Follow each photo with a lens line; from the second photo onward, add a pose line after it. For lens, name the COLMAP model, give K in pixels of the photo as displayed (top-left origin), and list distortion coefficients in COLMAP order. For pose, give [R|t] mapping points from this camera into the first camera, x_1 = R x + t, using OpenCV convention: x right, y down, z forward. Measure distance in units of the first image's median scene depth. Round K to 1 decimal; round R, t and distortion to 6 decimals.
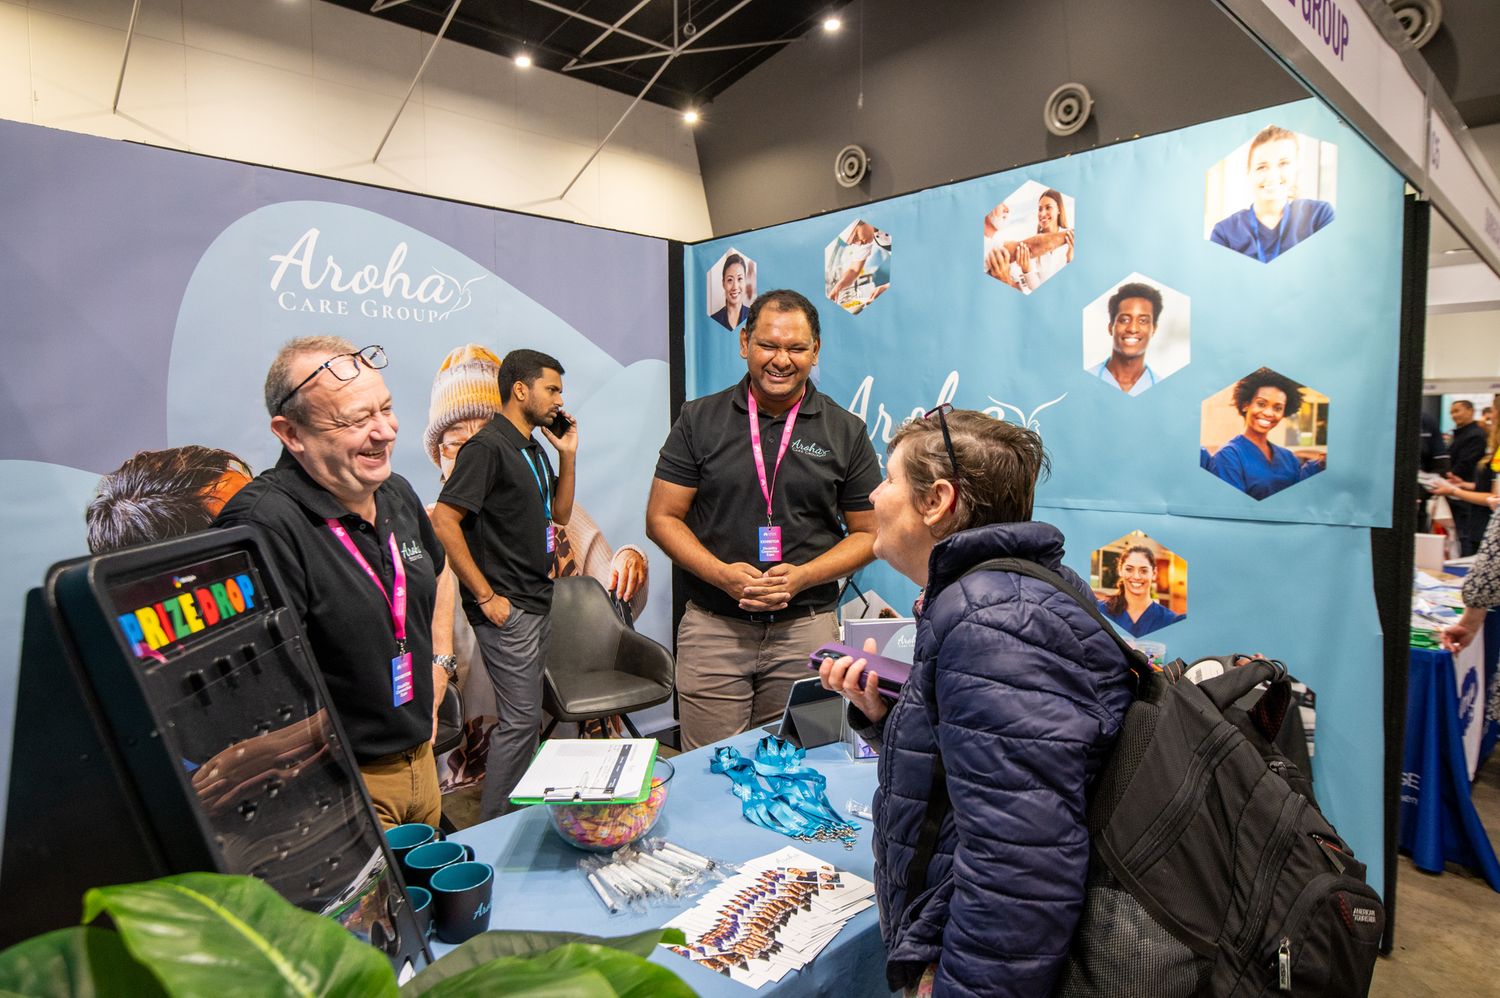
lens RADIAL K [[918.3, 0, 752.3], [0, 918.3, 503.0], [0, 0, 1]] dist [-0.005895, -0.001304]
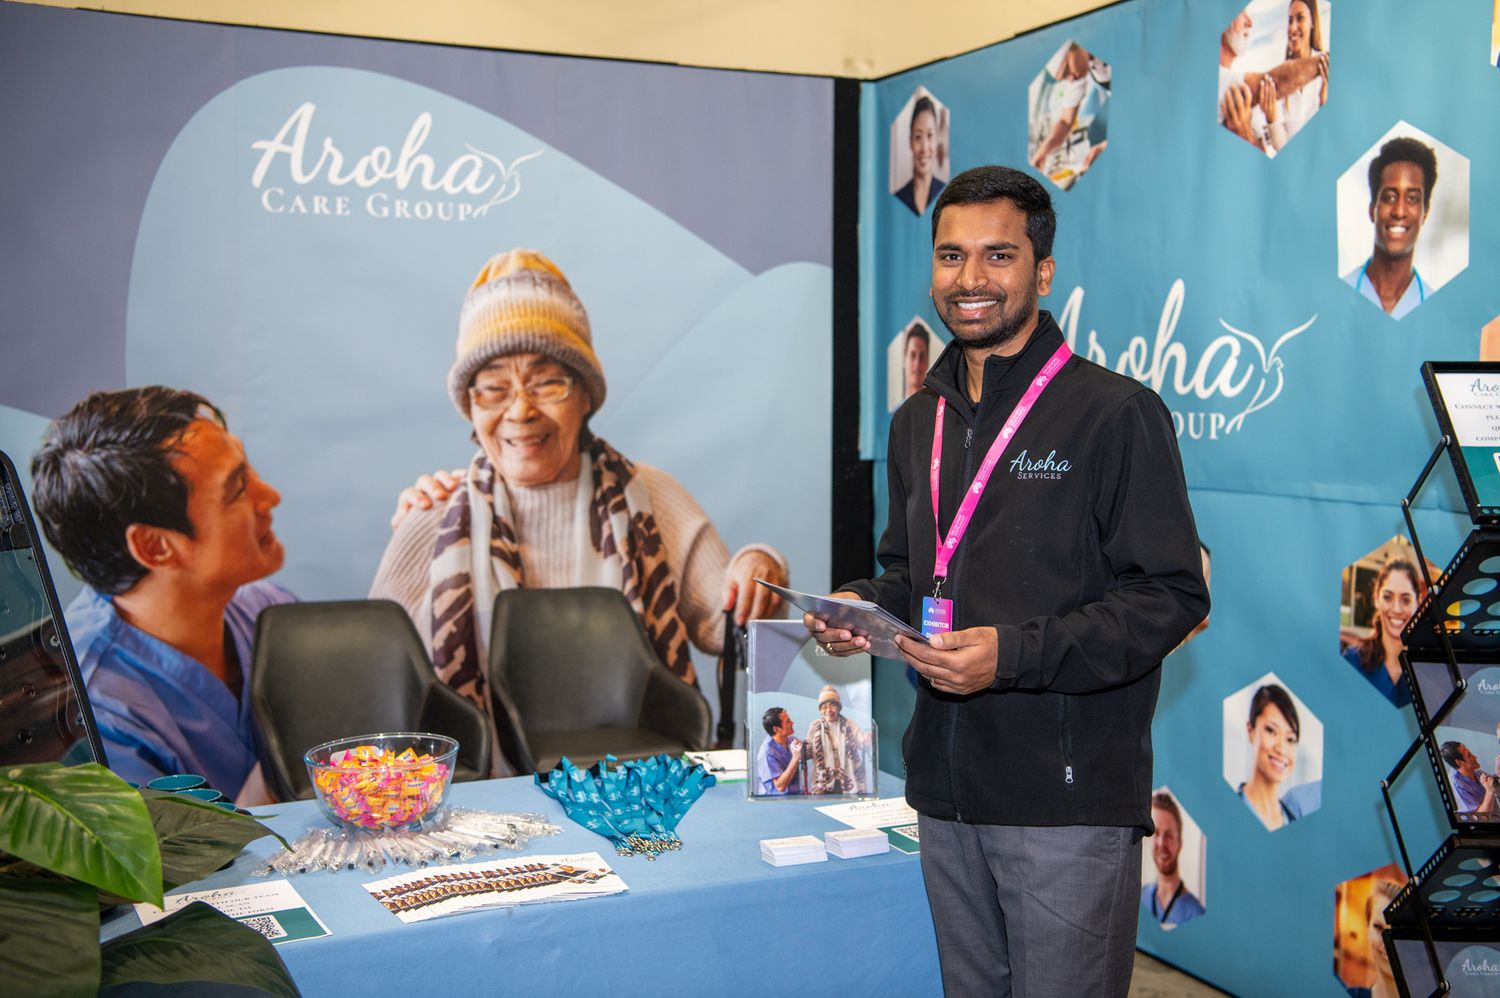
lens RADIAL K [[1841.4, 0, 749.1], [0, 1841.4, 496.0], [0, 0, 1]] dist [0.094501, 0.000000]
pose [[0.935993, 0.029493, -0.350780, 0.418413], [-0.033657, 0.999417, -0.005776, 0.024000], [0.350405, 0.017213, 0.936440, -0.315407]]
